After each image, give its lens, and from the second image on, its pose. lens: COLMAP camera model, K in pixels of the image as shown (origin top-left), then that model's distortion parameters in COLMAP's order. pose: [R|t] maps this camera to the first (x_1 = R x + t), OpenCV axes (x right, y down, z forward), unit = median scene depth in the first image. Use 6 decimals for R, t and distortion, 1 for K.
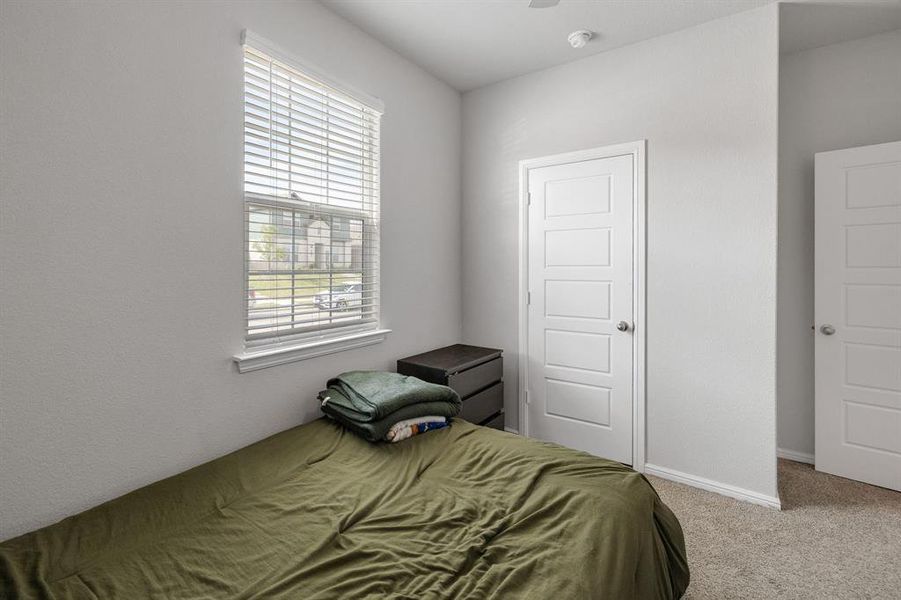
lens RADIAL K [[392.4, 0, 449.7], [0, 392.4, 269.1], [0, 0, 1]] dist [0.000821, 0.000018]
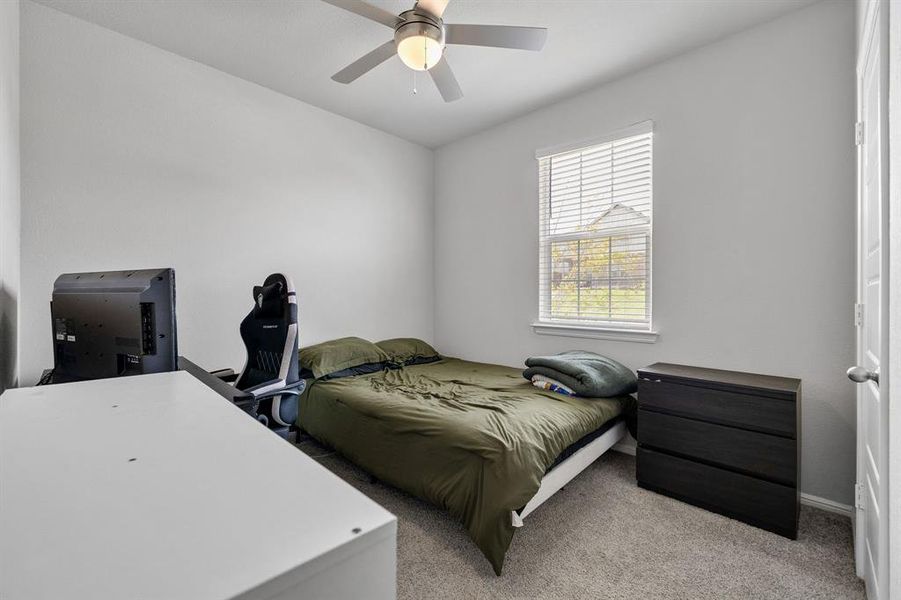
lens RADIAL K [[376.2, 0, 442.6], [0, 376.2, 295.6], [0, 0, 1]] dist [0.001398, -0.000028]
pose [[-0.158958, 0.000603, -0.987285, 1.357429], [0.001718, 0.999998, 0.000334, 0.081649], [0.987284, -0.001643, -0.158958, 0.859572]]
